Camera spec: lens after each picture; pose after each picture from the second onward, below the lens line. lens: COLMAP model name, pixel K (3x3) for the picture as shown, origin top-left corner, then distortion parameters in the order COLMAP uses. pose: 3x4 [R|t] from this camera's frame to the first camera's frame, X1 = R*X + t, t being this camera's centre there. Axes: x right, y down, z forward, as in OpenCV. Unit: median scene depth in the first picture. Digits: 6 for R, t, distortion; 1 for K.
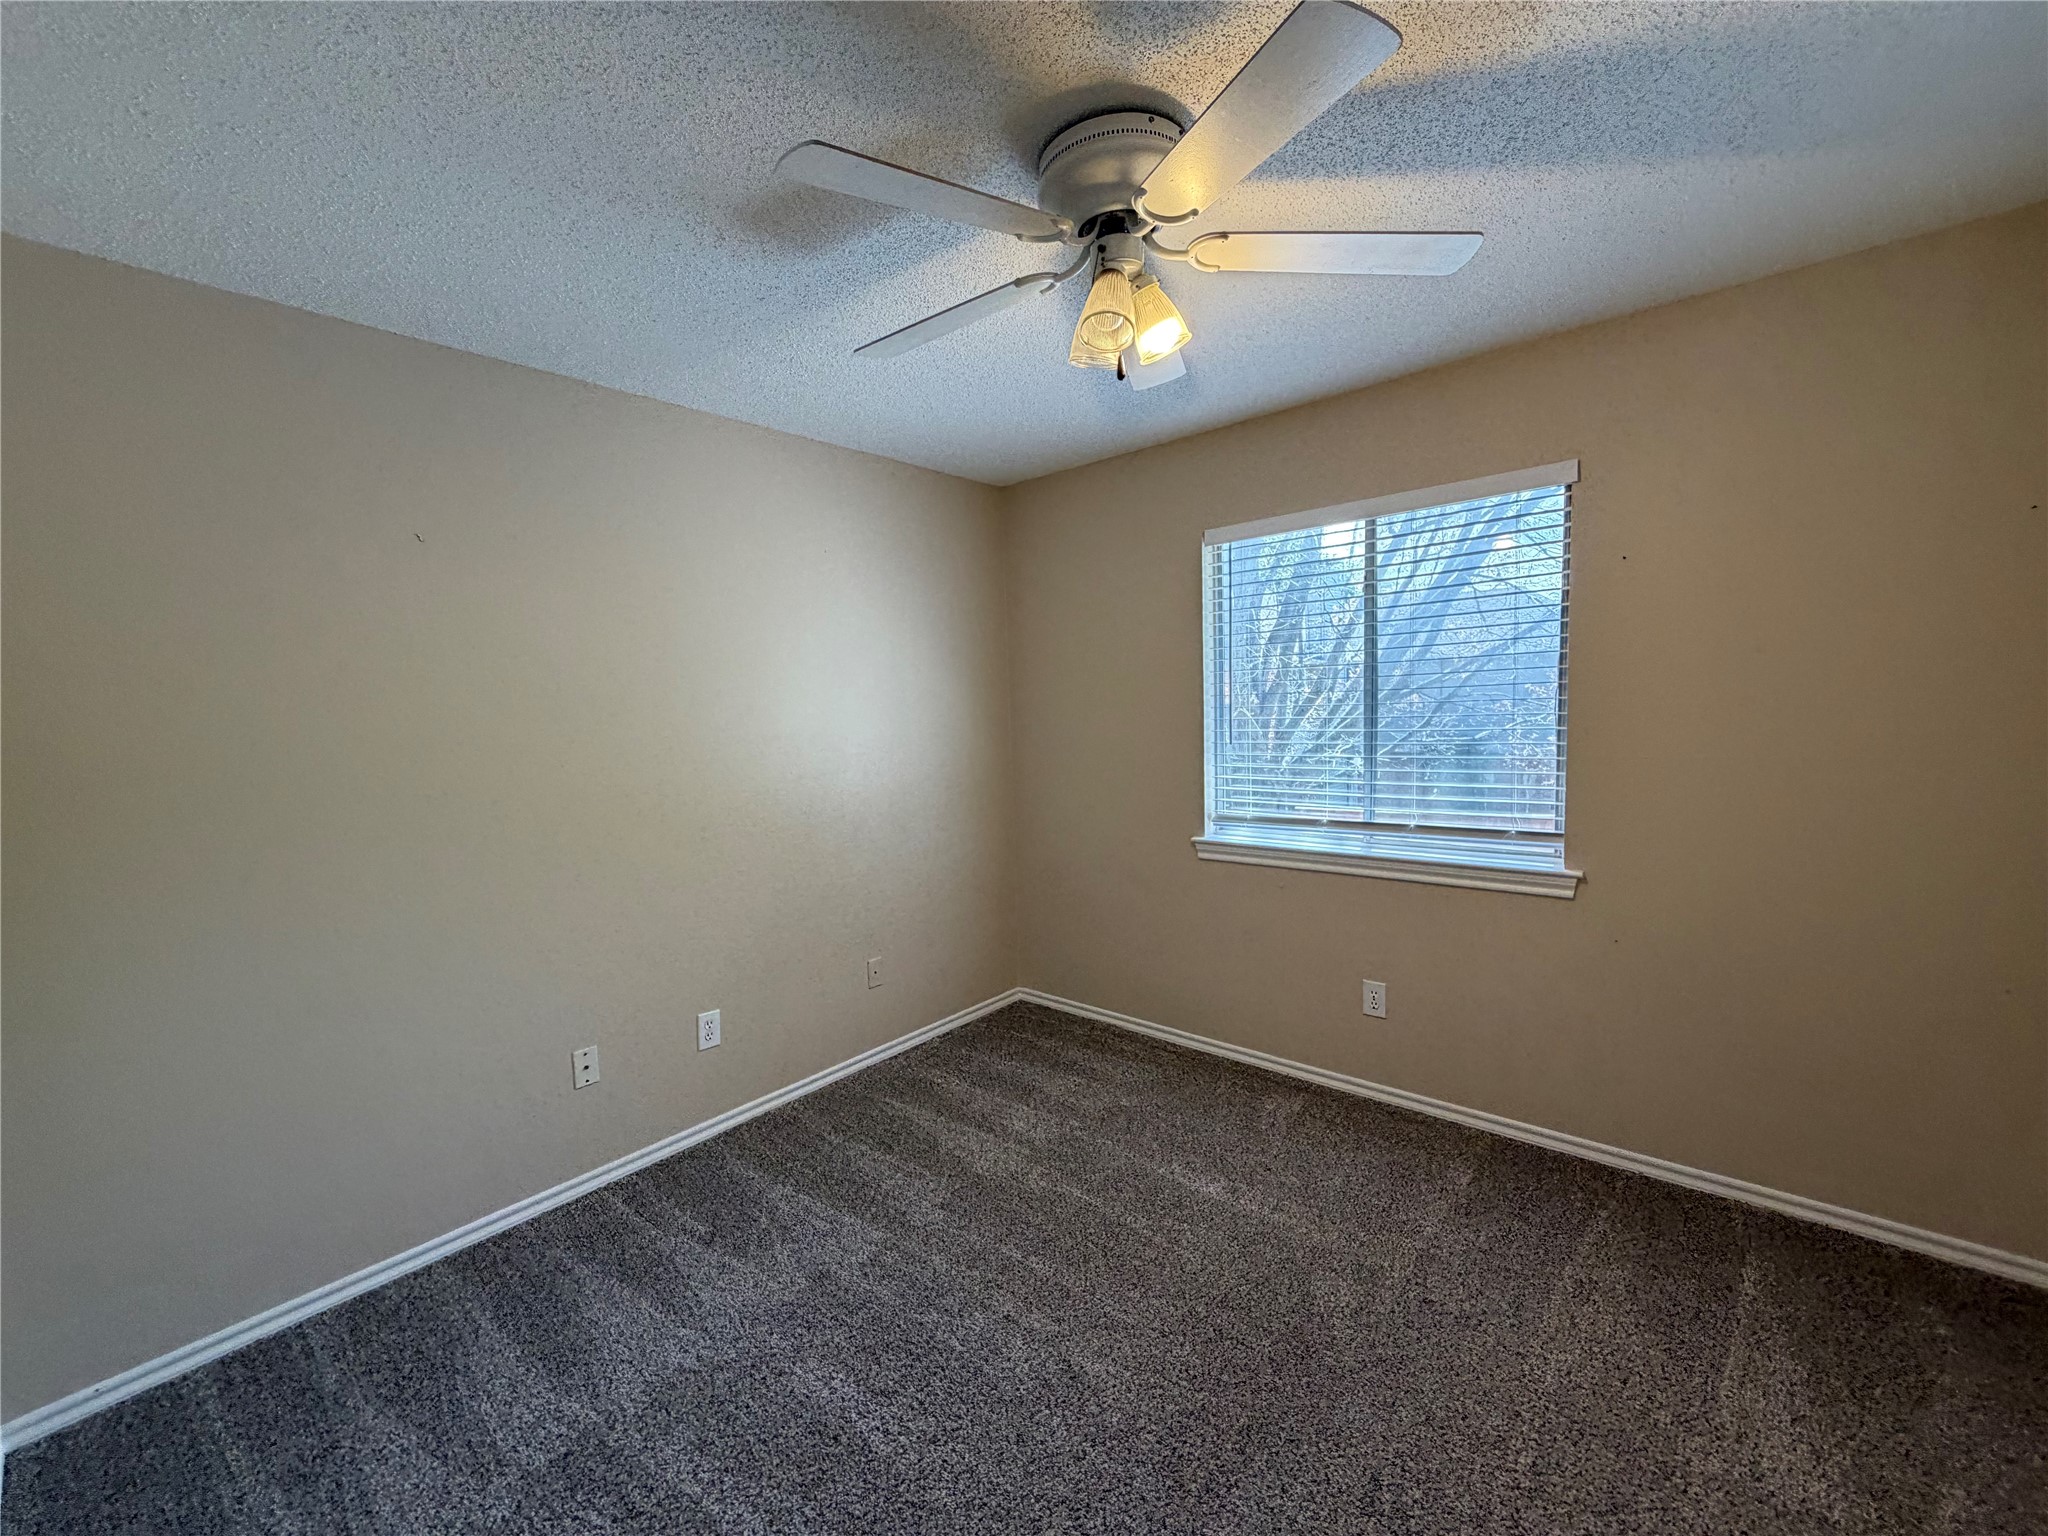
lens RADIAL K [[818.9, 0, 1025.1], [0, 818.9, 770.0], [0, 0, 1]] dist [0.002451, -0.000080]
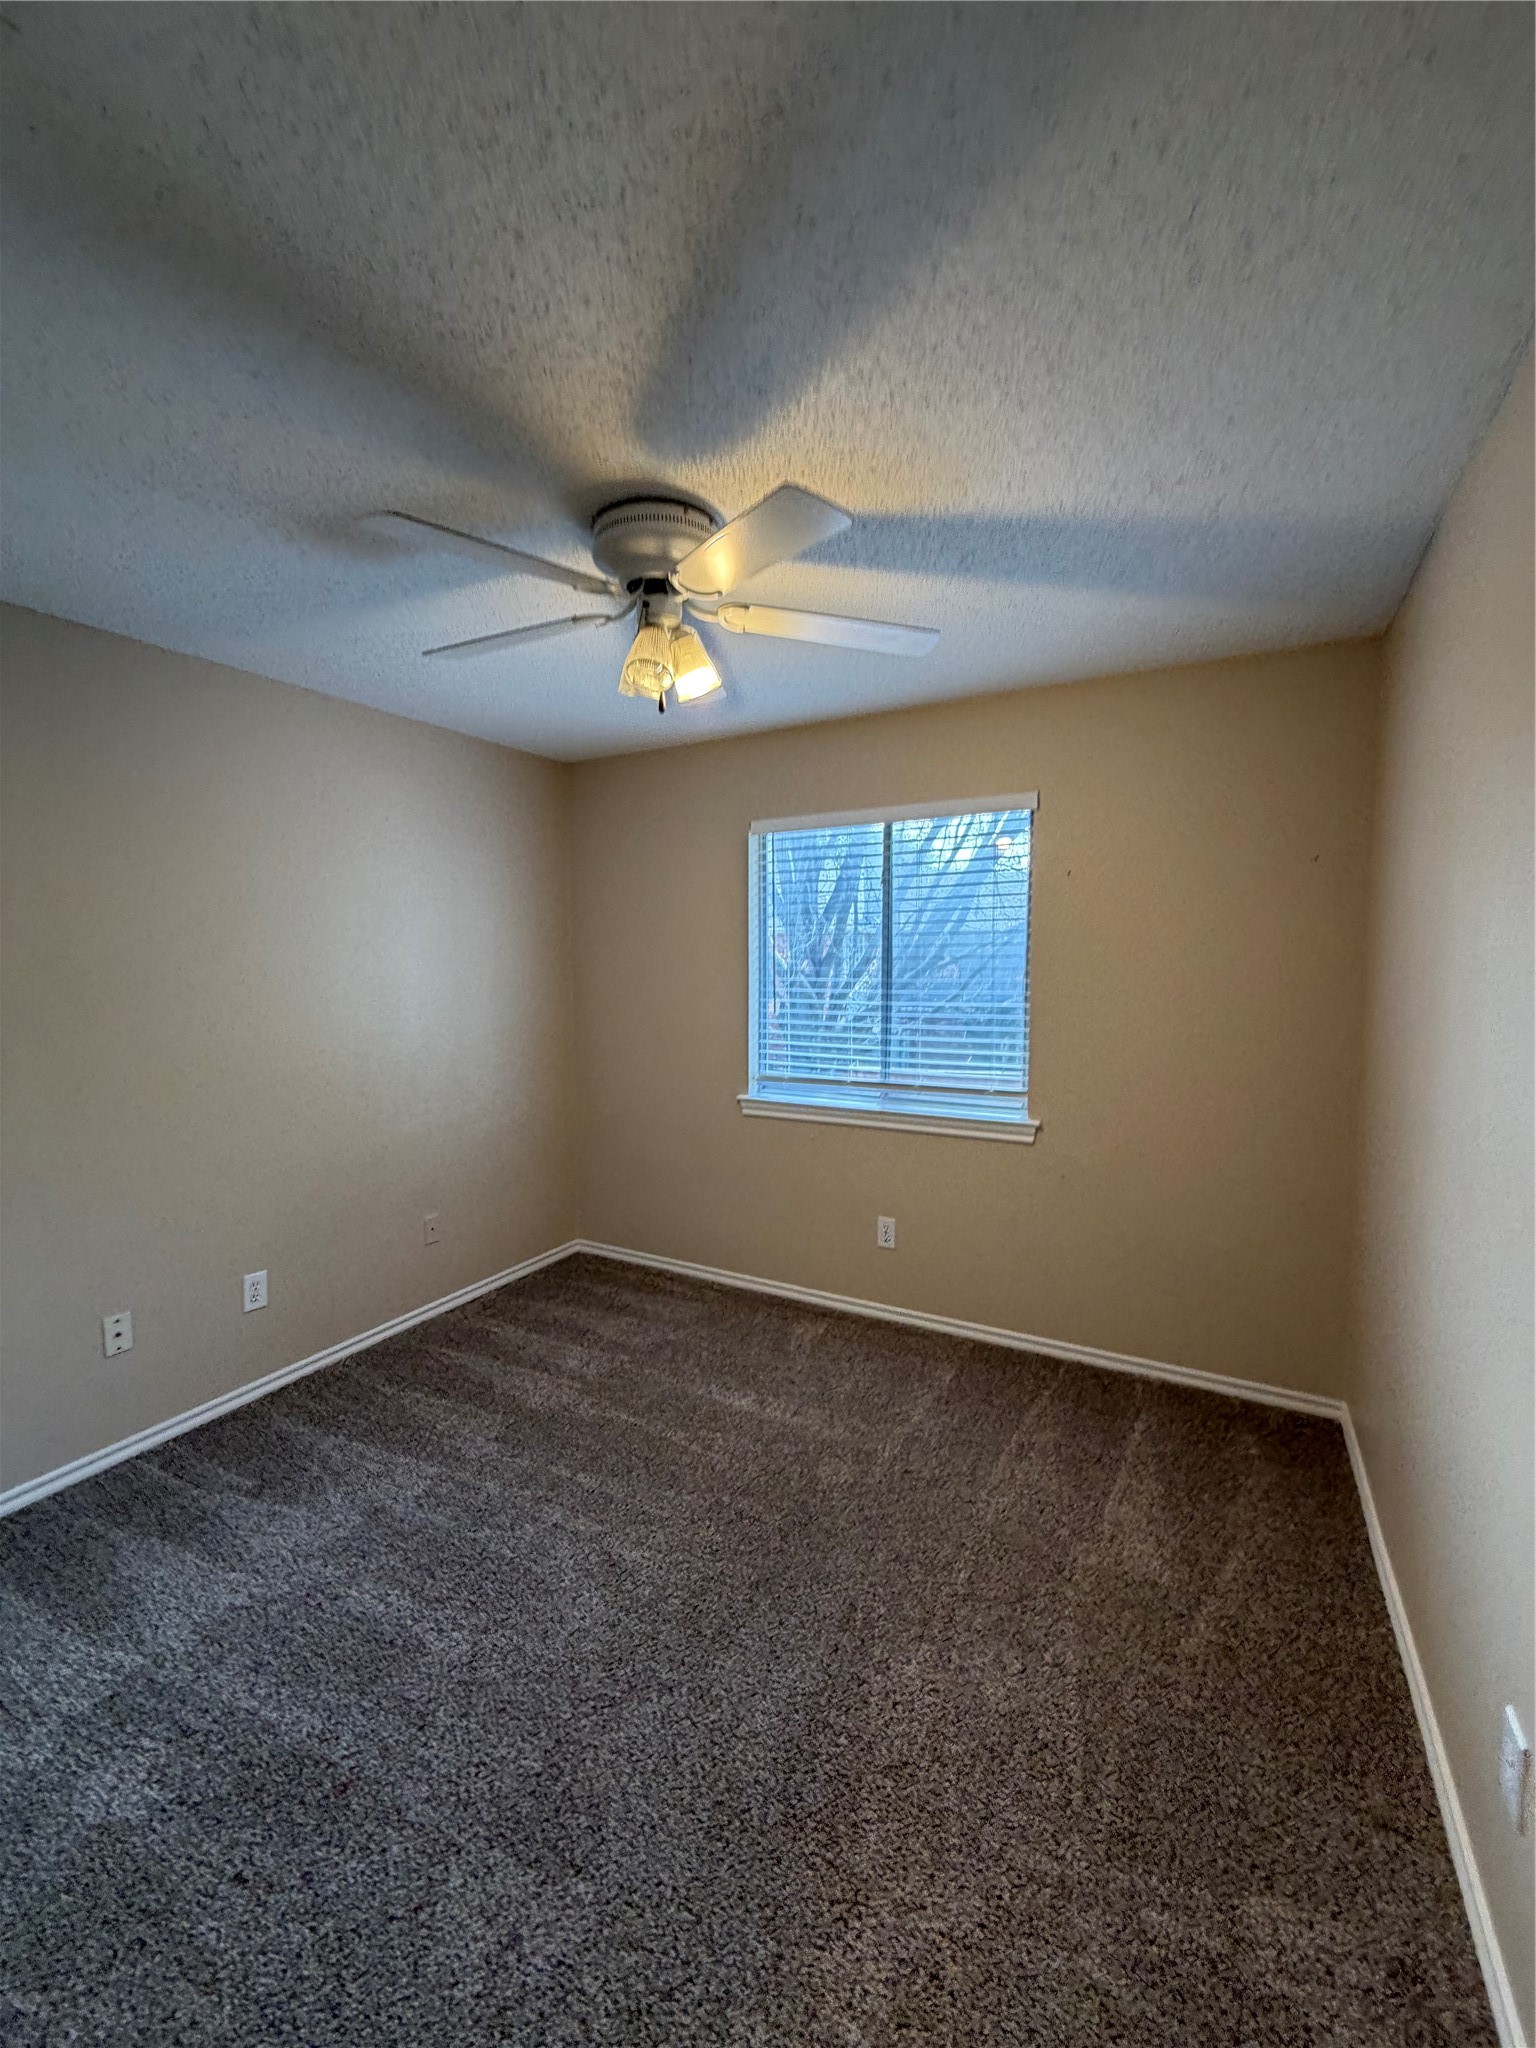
lens RADIAL K [[818.9, 0, 771.4], [0, 818.9, 1024.9], [0, 0, 1]] dist [0.002451, -0.000080]
pose [[0.977293, 0.012134, 0.211545, 0.019123], [-0.011431, 0.999924, -0.004546, -0.014339], [-0.211585, 0.002024, 0.977358, -0.144290]]
